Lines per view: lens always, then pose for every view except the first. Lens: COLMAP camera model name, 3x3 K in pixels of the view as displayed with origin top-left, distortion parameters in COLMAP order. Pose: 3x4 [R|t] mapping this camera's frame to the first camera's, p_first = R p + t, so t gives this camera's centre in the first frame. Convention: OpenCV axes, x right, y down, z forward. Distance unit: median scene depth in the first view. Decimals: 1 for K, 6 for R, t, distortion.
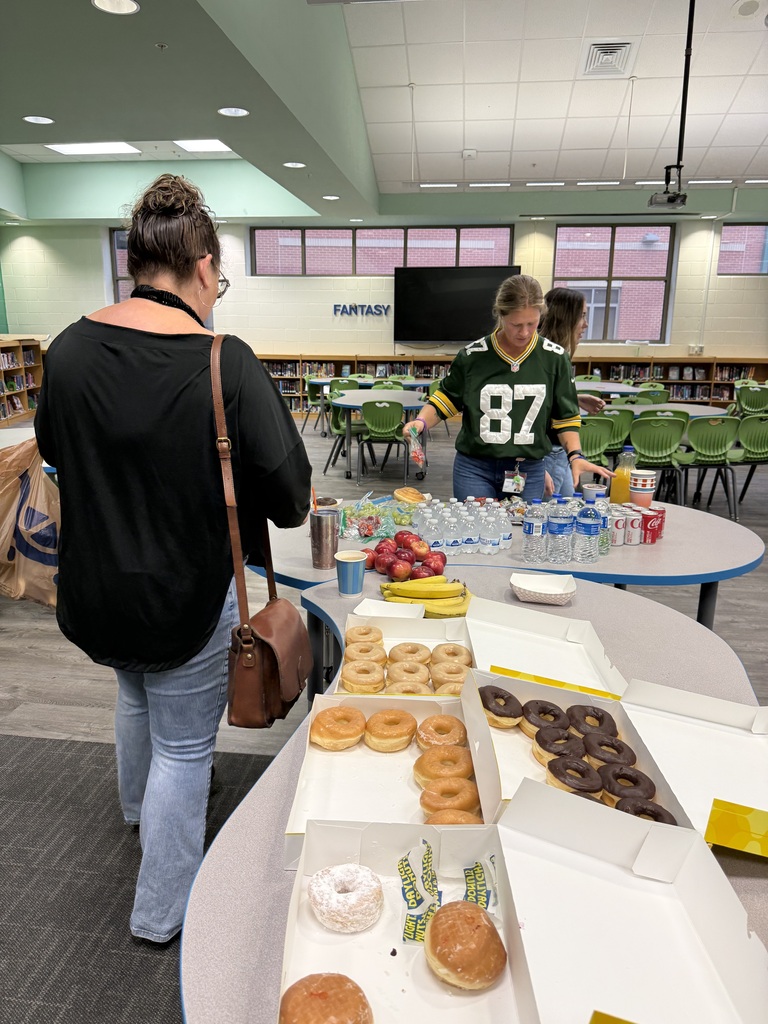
lens RADIAL K [[719.2, 0, 384.6], [0, 719.2, 510.4], [0, 0, 1]] dist [-0.011782, -0.005226]
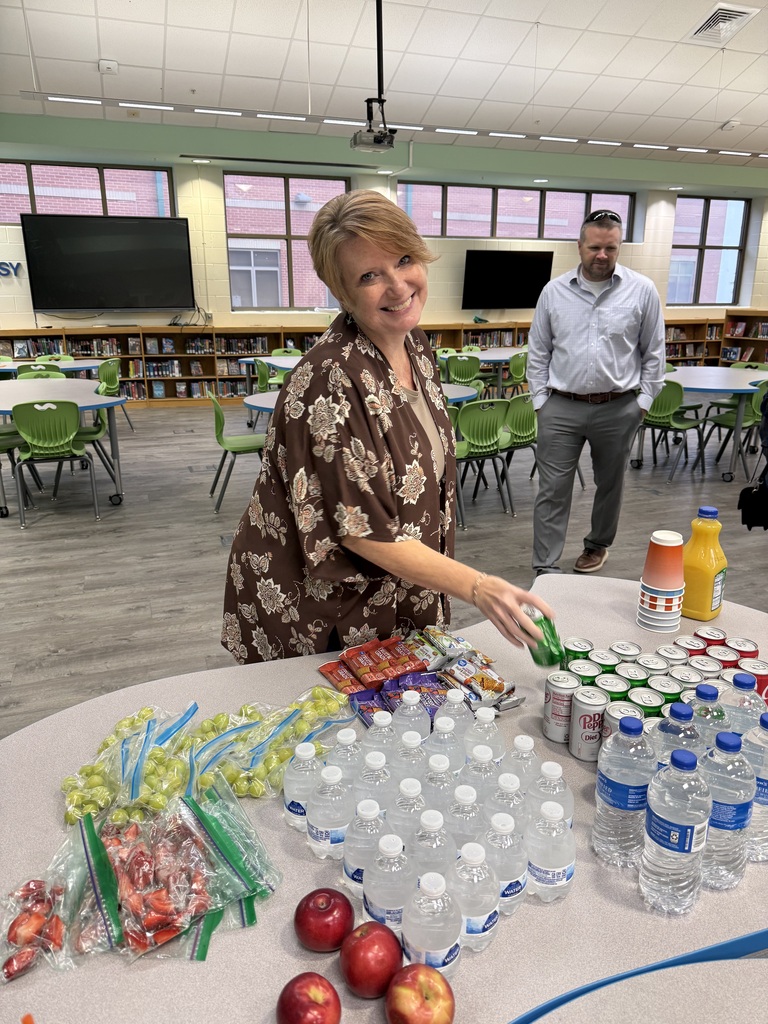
lens RADIAL K [[733.1, 0, 380.5], [0, 733.1, 516.7], [0, 0, 1]] dist [0.018742, -0.007372]
pose [[0.899684, -0.125364, 0.418154, -0.012035], [0.105982, 0.991946, 0.069363, -0.031594], [-0.423482, -0.018088, 0.905724, 0.125011]]
